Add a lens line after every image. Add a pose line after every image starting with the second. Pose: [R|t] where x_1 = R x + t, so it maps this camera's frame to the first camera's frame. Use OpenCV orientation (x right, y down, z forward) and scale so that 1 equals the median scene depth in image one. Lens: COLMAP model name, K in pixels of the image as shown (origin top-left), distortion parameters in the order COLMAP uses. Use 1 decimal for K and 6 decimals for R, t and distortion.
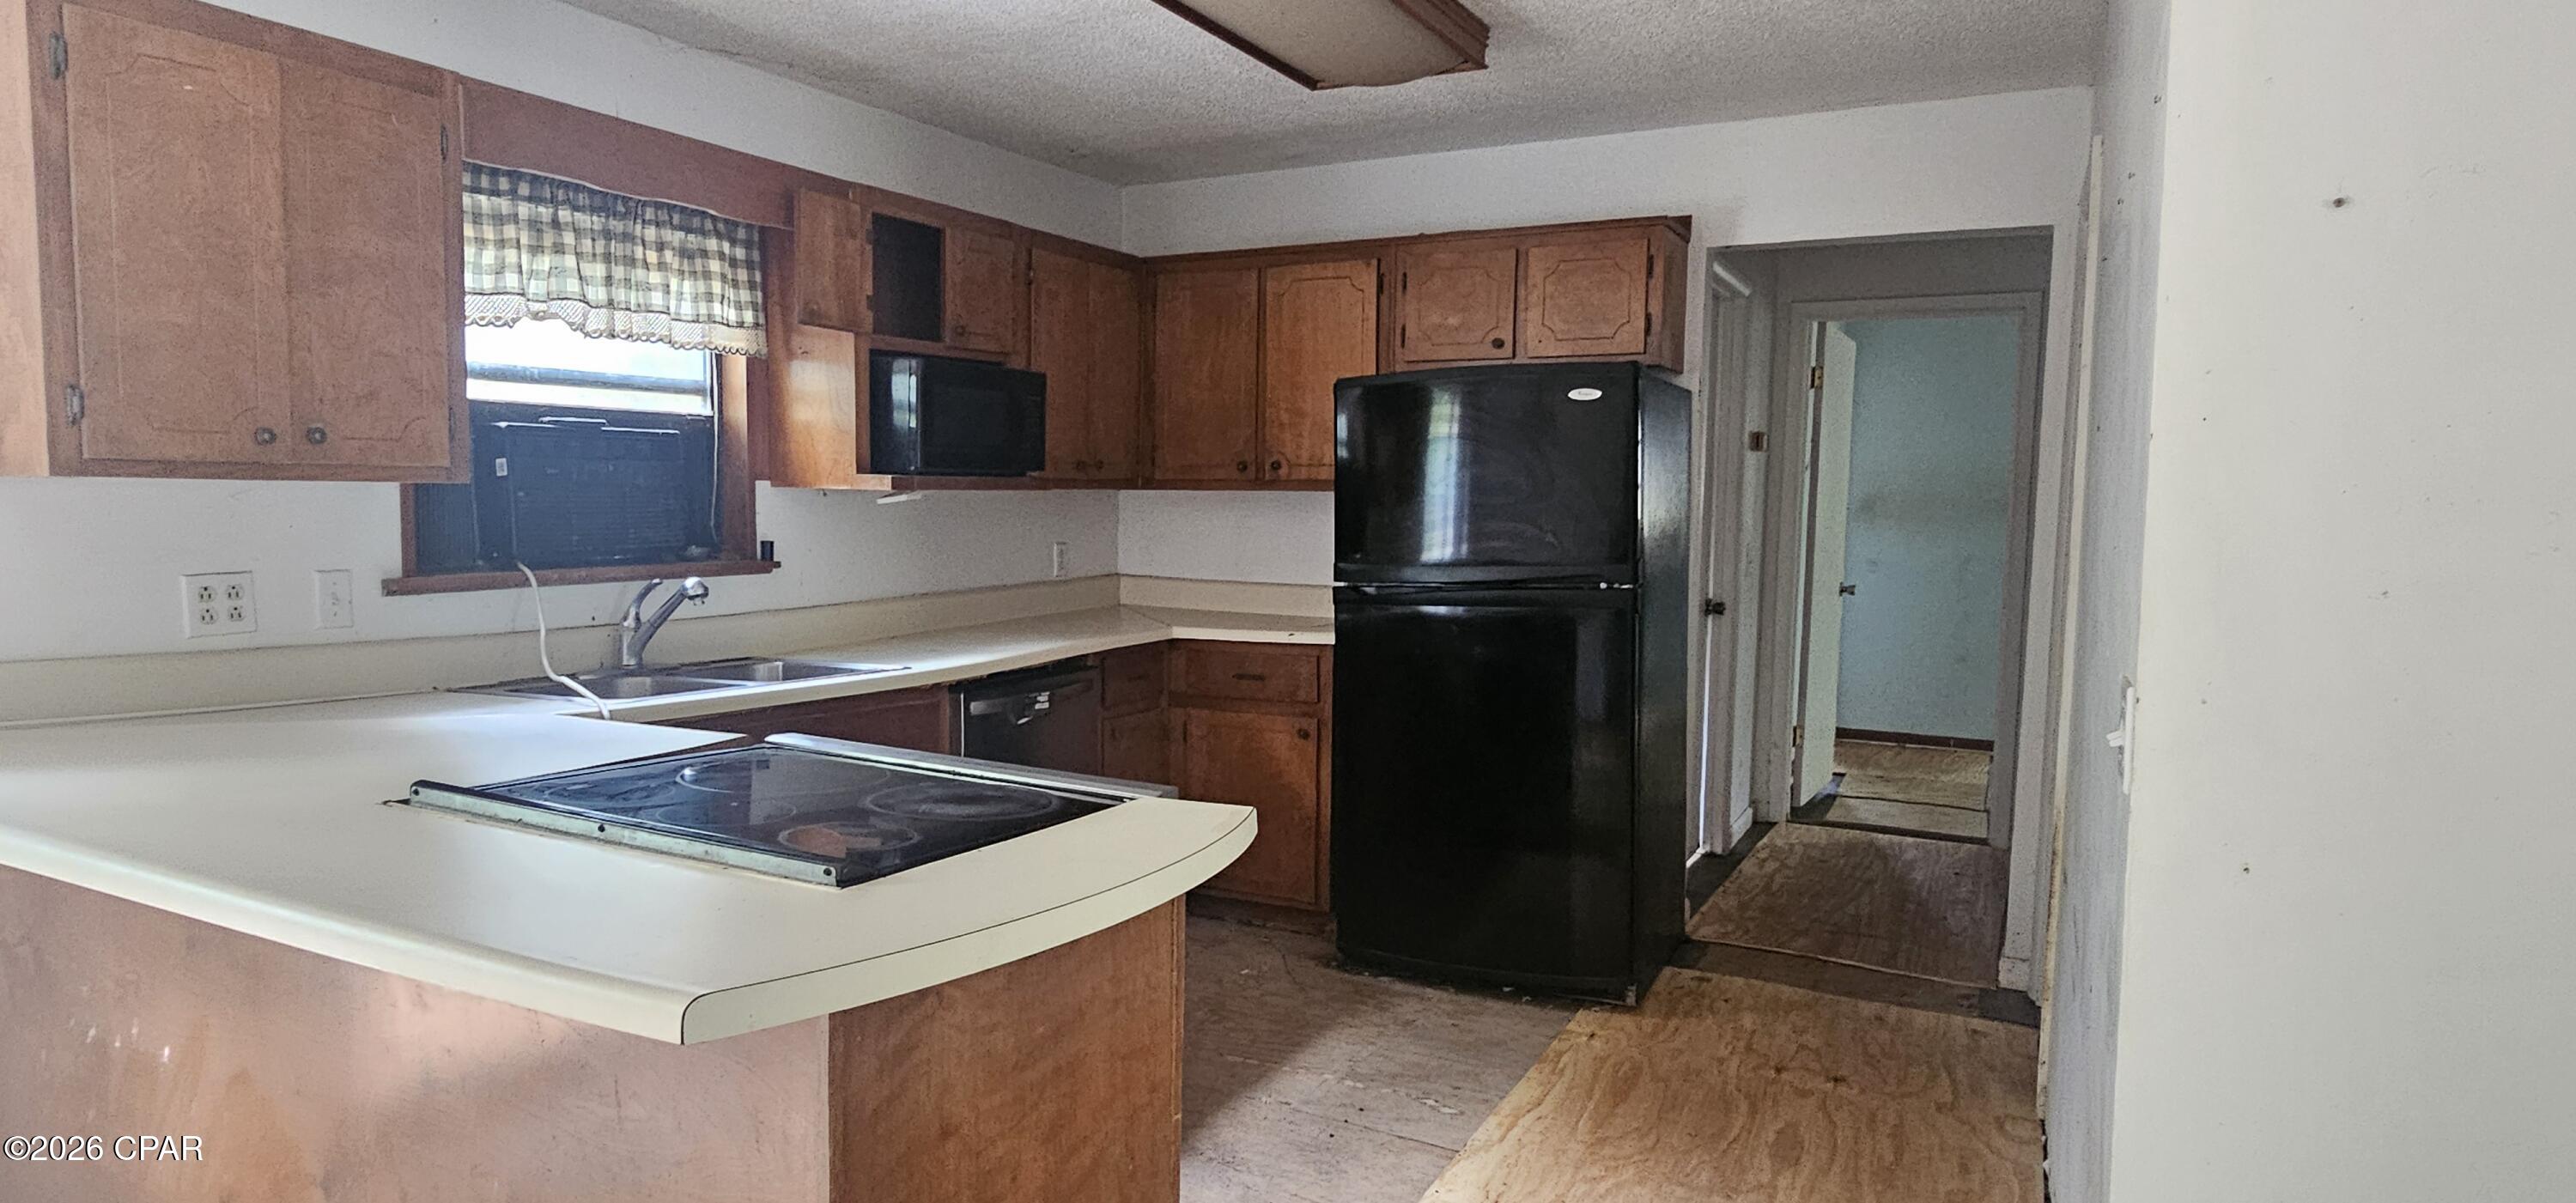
lens RADIAL K [[1403.5, 0, 1257.0], [0, 1403.5, 614.3], [0, 0, 1]] dist [-0.003552, -0.000667]
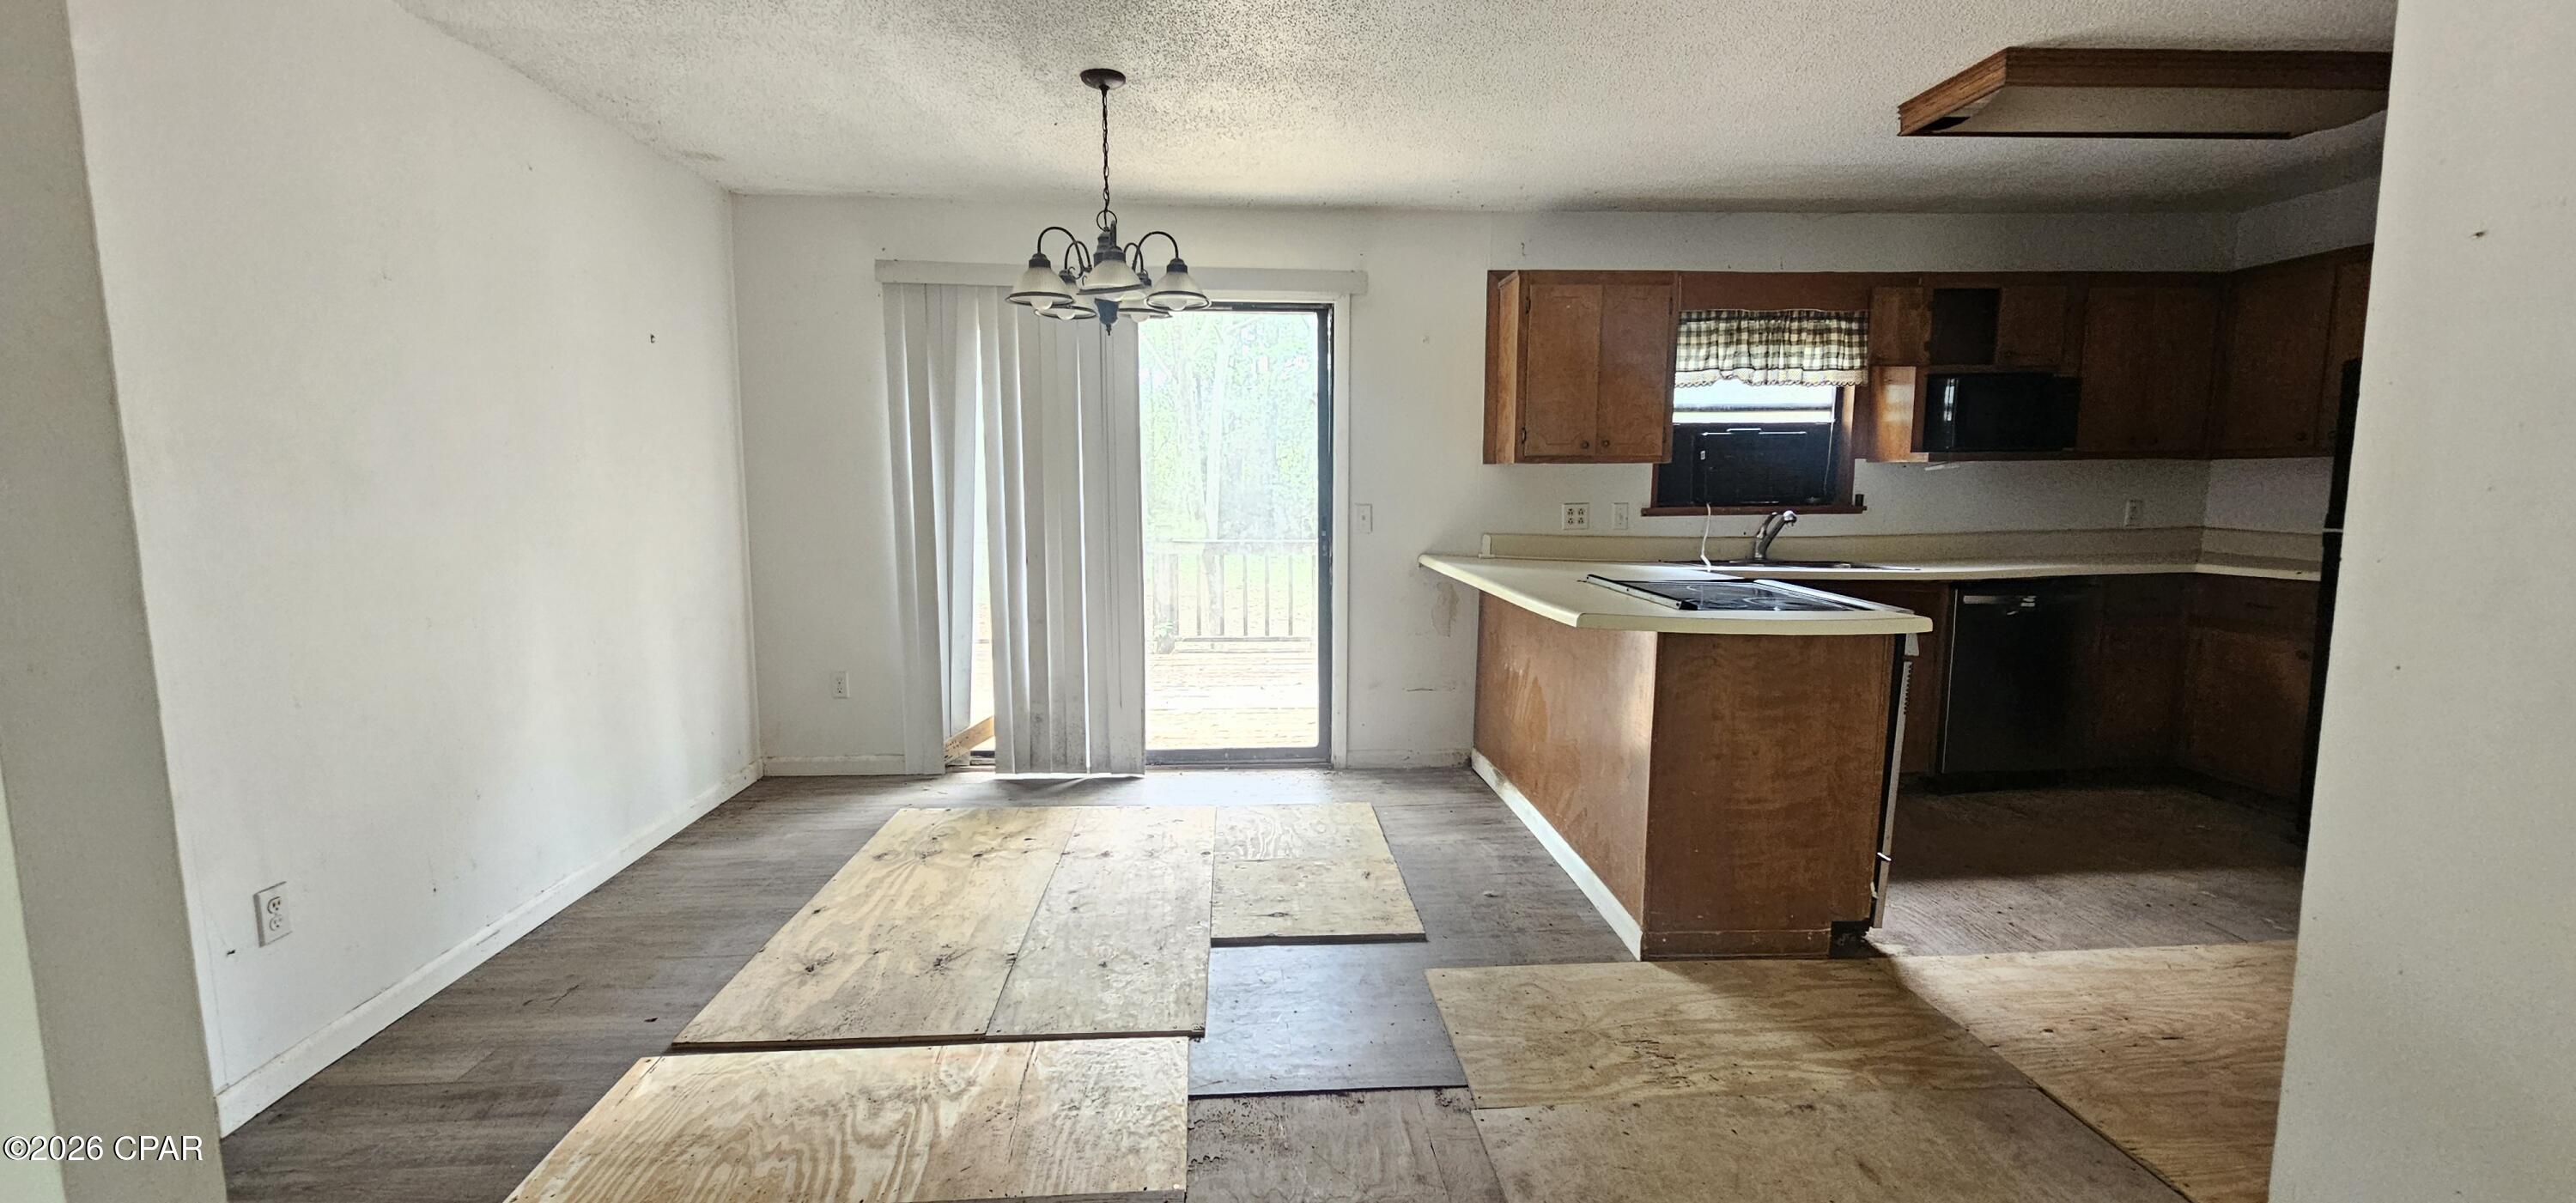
lens RADIAL K [[1057.7, 0, 1288.0], [0, 1057.7, 601.5], [0, 0, 1]] dist [-0.000405, -0.000011]
pose [[0.516973, 0.083100, -0.851959, 0.430844], [-0.060886, 0.996326, 0.060236, 0.045515], [0.853834, 0.020732, 0.520133, -0.275720]]
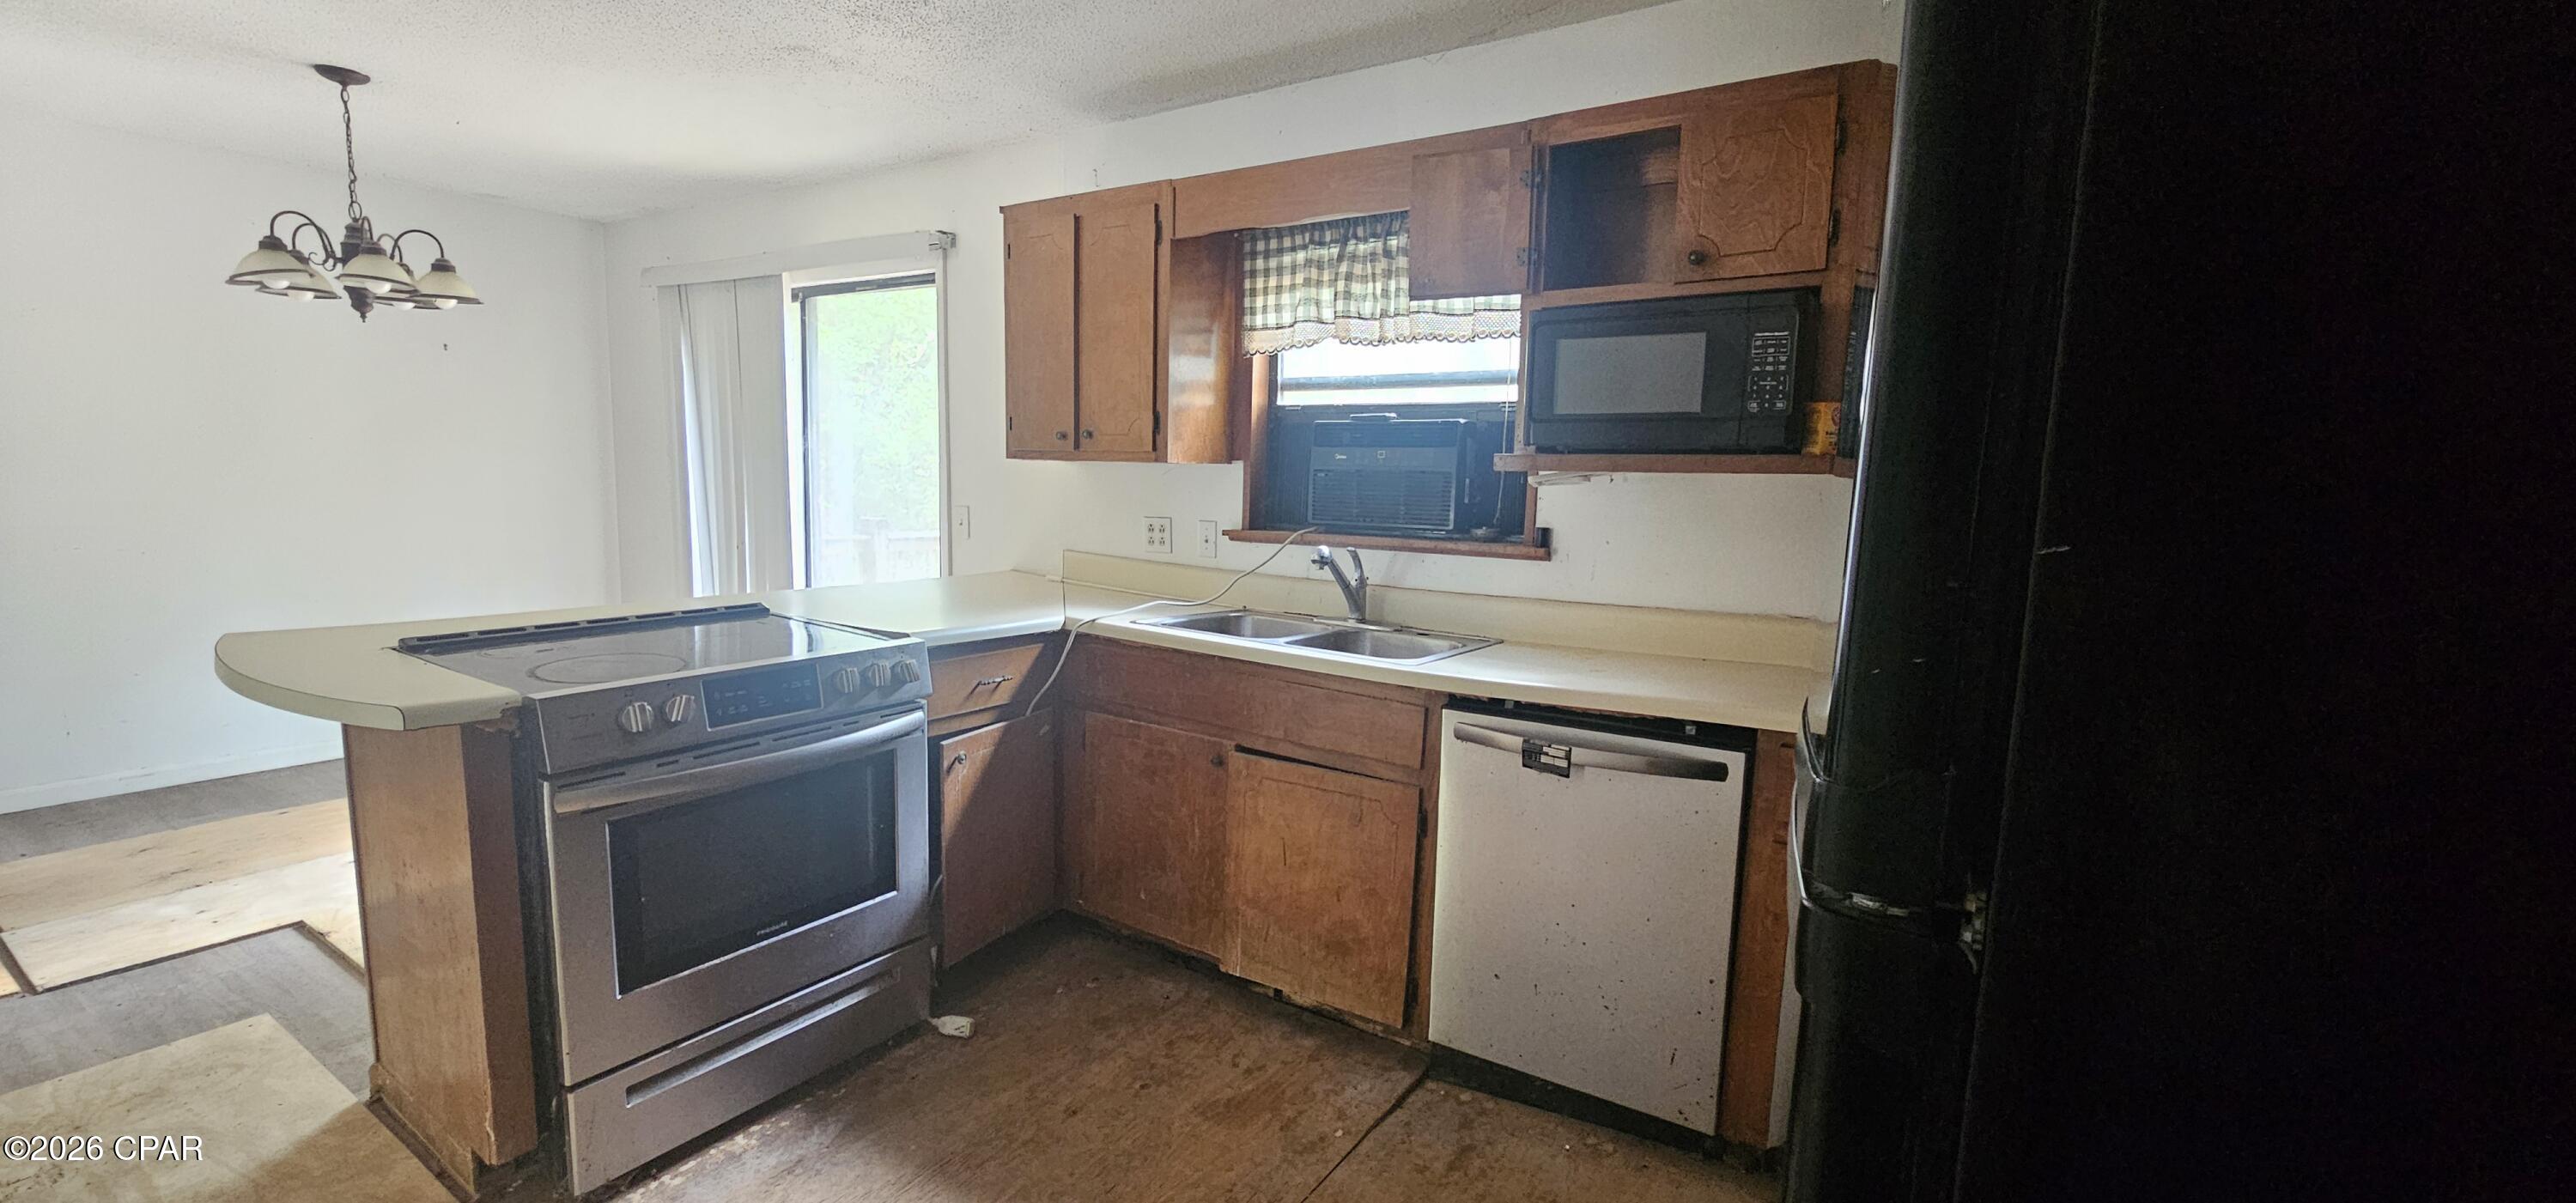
lens RADIAL K [[1057.7, 0, 1288.0], [0, 1057.7, 601.5], [0, 0, 1]] dist [-0.000405, -0.000011]
pose [[-0.096082, 0.103694, -0.989957, 0.436864], [-0.112016, 0.987115, 0.114268, -0.073223], [0.989050, 0.121870, -0.083228, 0.991716]]
